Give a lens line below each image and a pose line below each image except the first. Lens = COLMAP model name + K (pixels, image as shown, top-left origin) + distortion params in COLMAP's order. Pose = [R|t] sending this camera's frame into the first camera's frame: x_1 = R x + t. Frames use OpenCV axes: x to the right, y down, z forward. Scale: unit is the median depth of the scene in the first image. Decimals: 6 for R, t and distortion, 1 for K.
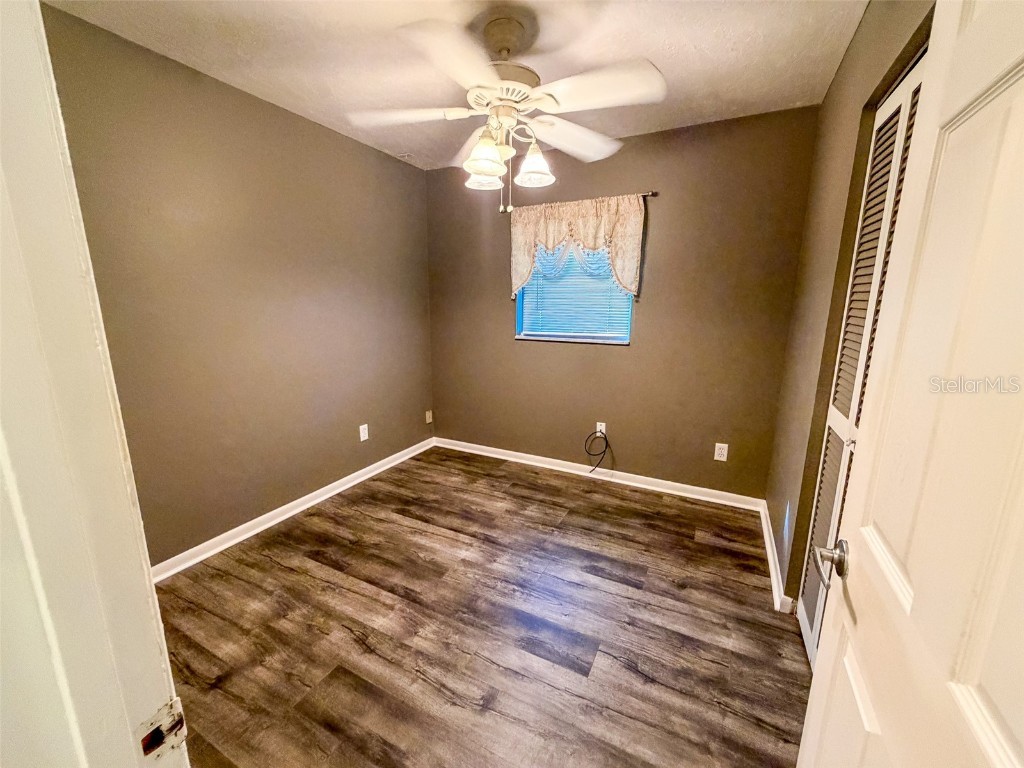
lens RADIAL K [[410.5, 0, 506.6], [0, 410.5, 385.9], [0, 0, 1]] dist [0.001591, -0.000092]
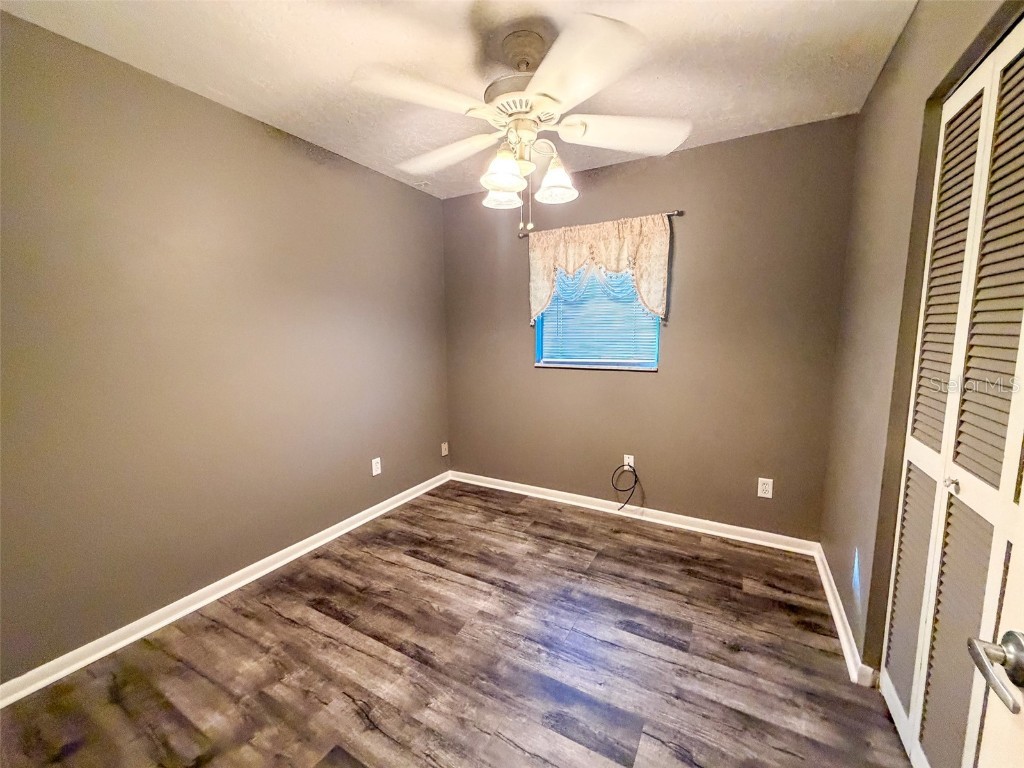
lens RADIAL K [[410.5, 0, 506.8], [0, 410.5, 381.5], [0, 0, 1]] dist [0.001591, -0.000092]
pose [[0.999154, -0.010867, -0.039659, -0.009152], [0.007515, 0.996461, -0.083715, -0.000837], [0.040428, 0.083346, 0.995700, 0.074182]]
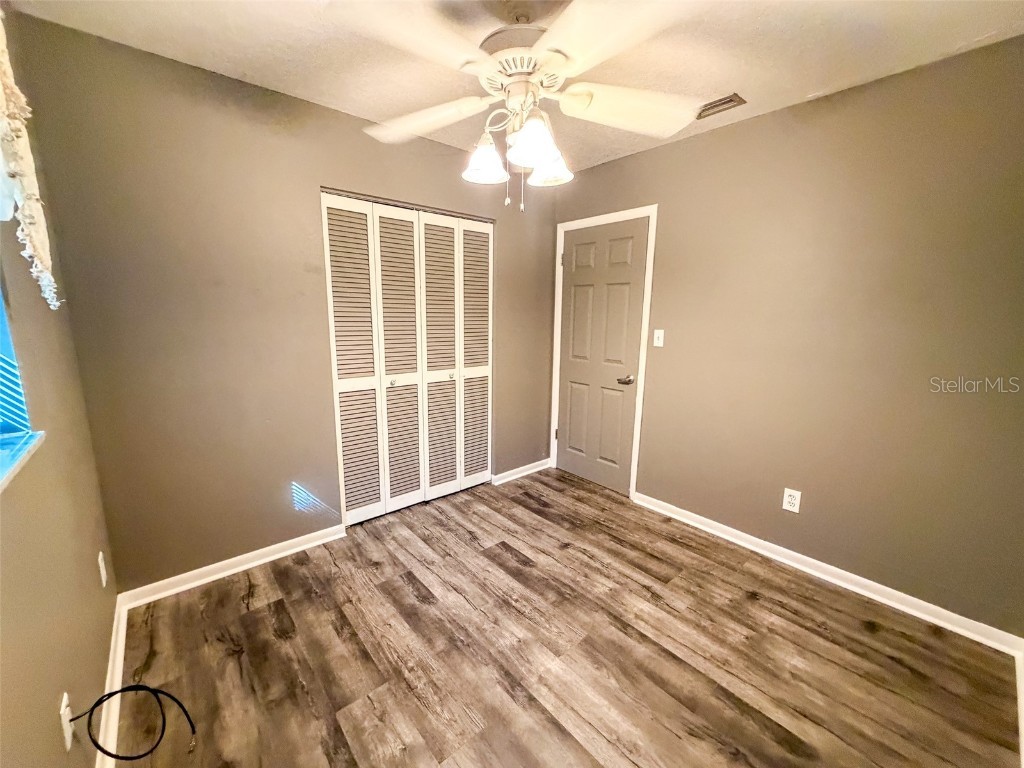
lens RADIAL K [[410.5, 0, 506.1], [0, 410.5, 381.1], [0, 0, 1]] dist [0.001591, -0.000092]
pose [[-0.926055, -0.080348, 0.368736, -0.272275], [0.059889, 0.933403, 0.353797, -0.350440], [-0.372607, 0.349719, -0.859570, 1.596535]]
